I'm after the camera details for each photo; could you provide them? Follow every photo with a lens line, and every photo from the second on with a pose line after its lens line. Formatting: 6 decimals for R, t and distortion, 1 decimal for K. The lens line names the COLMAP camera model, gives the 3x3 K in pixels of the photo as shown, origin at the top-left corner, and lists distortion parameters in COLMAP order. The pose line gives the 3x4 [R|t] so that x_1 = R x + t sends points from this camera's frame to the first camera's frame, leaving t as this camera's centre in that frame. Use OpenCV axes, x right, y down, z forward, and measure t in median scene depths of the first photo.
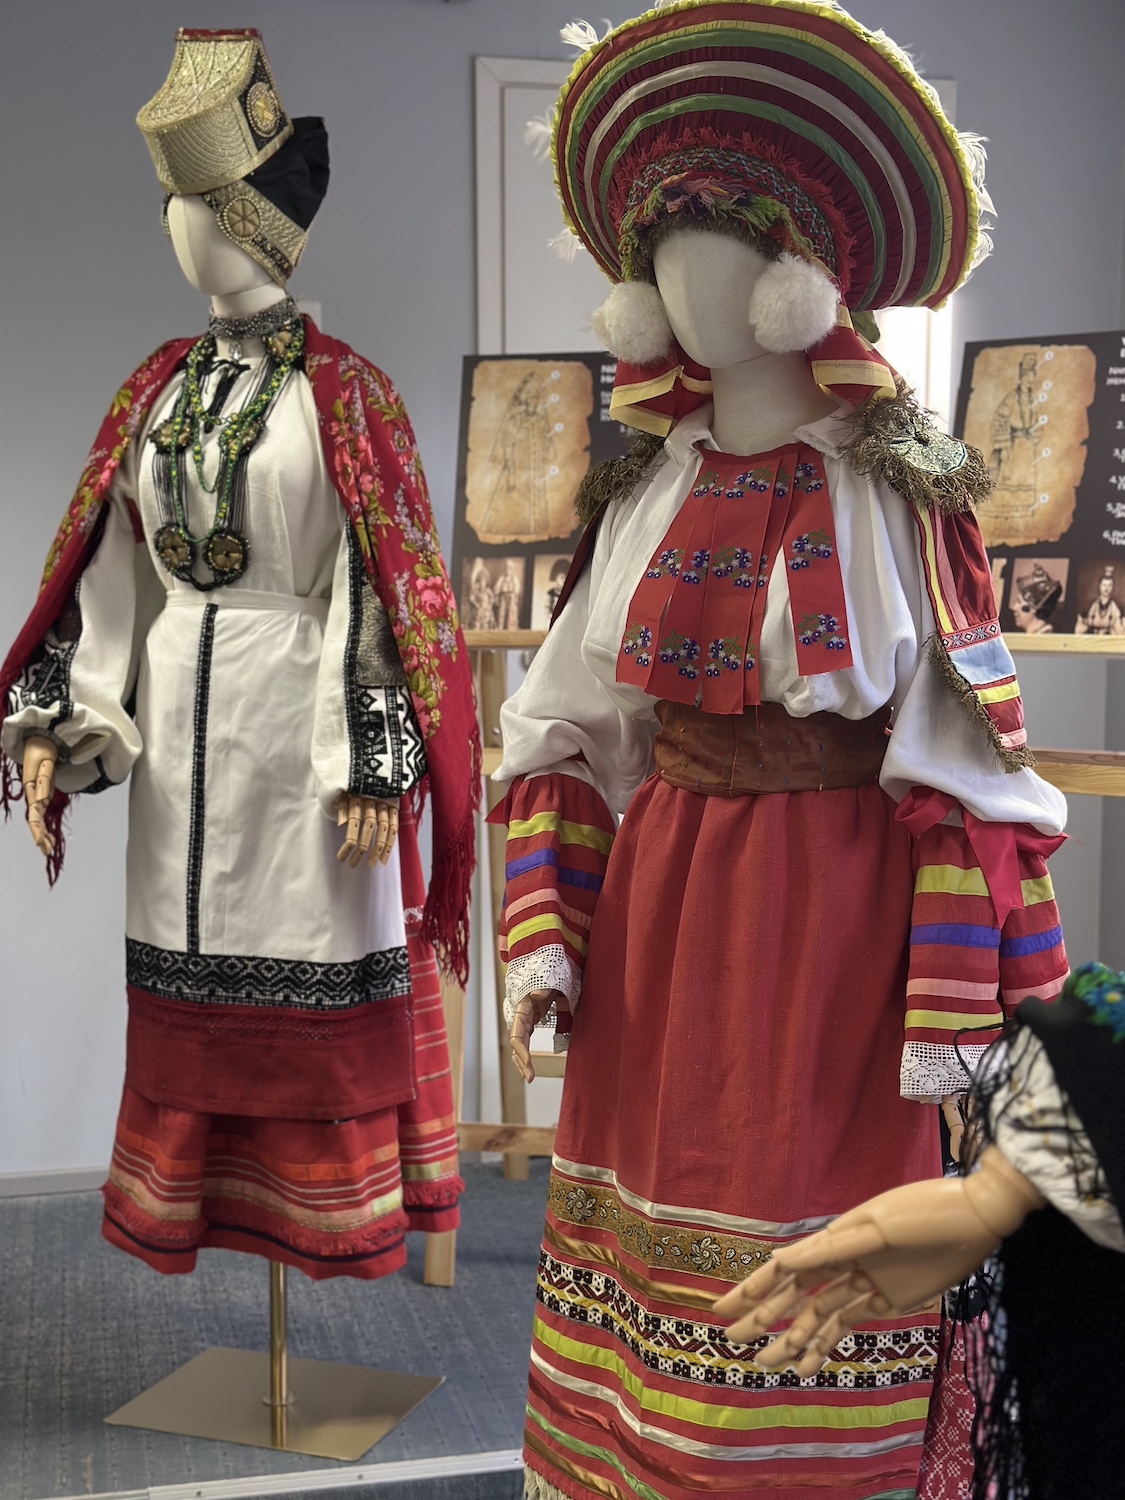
lens RADIAL K [[2205.7, 0, 571.0], [0, 2205.7, 790.7], [0, 0, 1]] dist [0.108631, 0.000000]
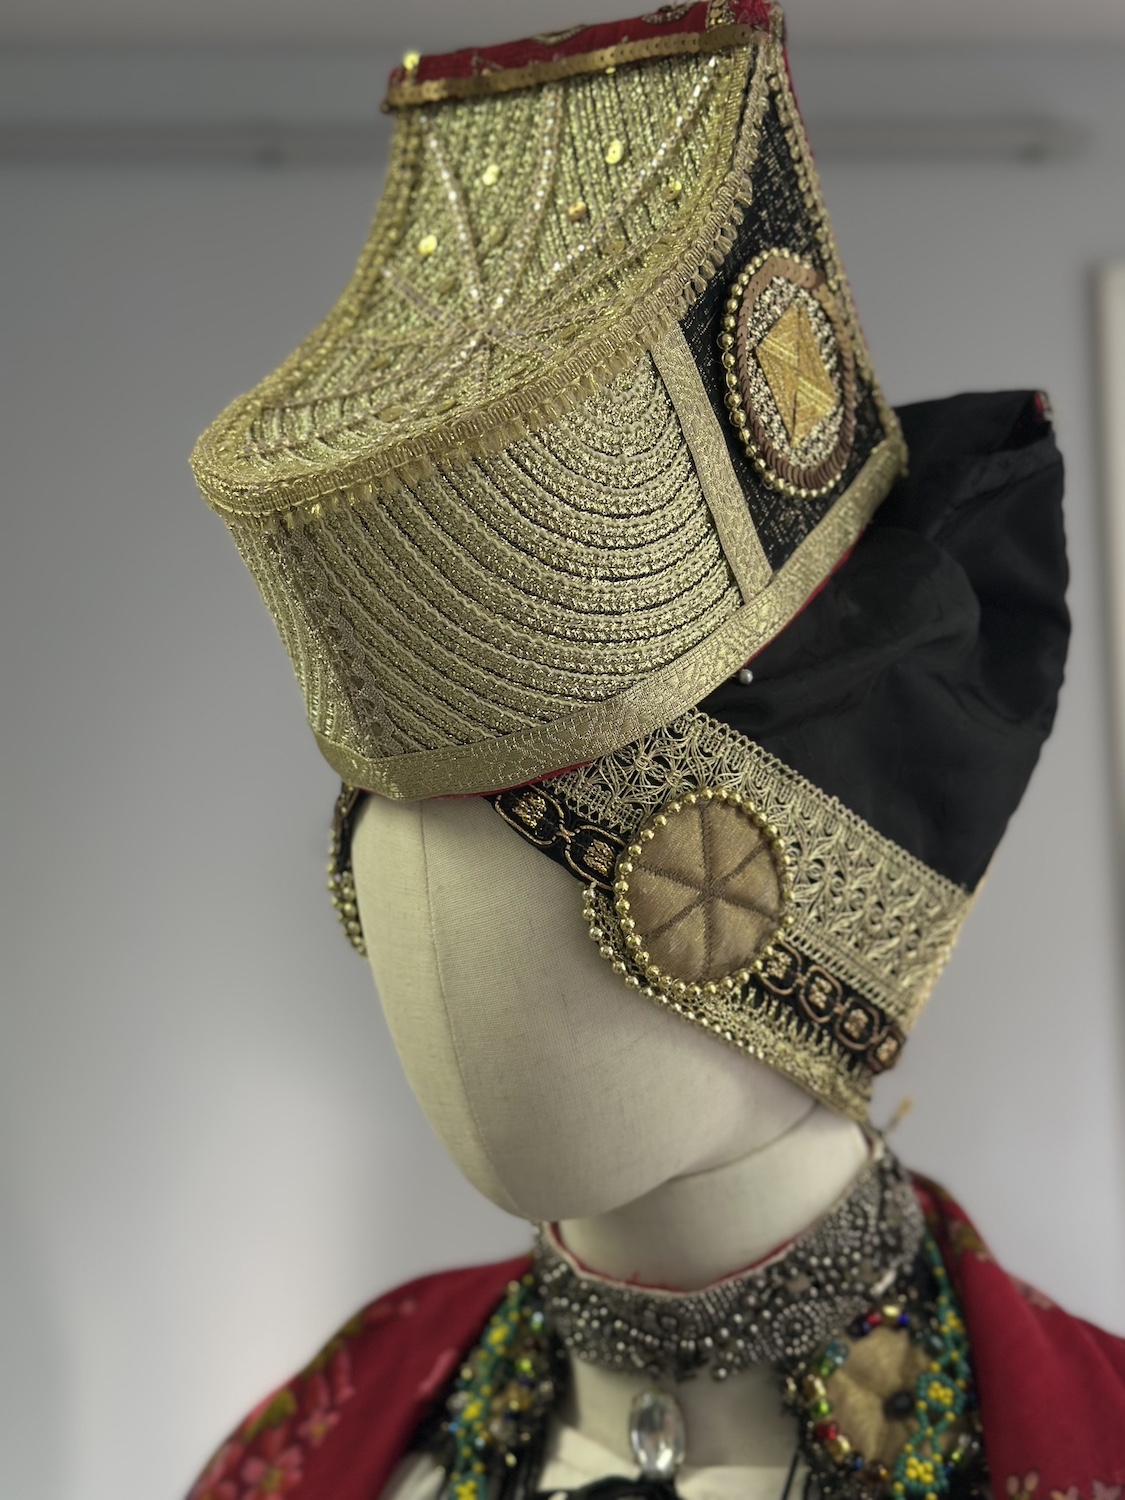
lens RADIAL K [[2156.8, 0, 565.6], [0, 2156.8, 753.0], [0, 0, 1]] dist [0.152712, 0.000000]
pose [[0.989953, -0.038022, -0.136187, -0.132131], [0.018305, 0.989524, -0.143205, -0.240642], [0.140205, 0.139274, 0.980278, 0.800817]]
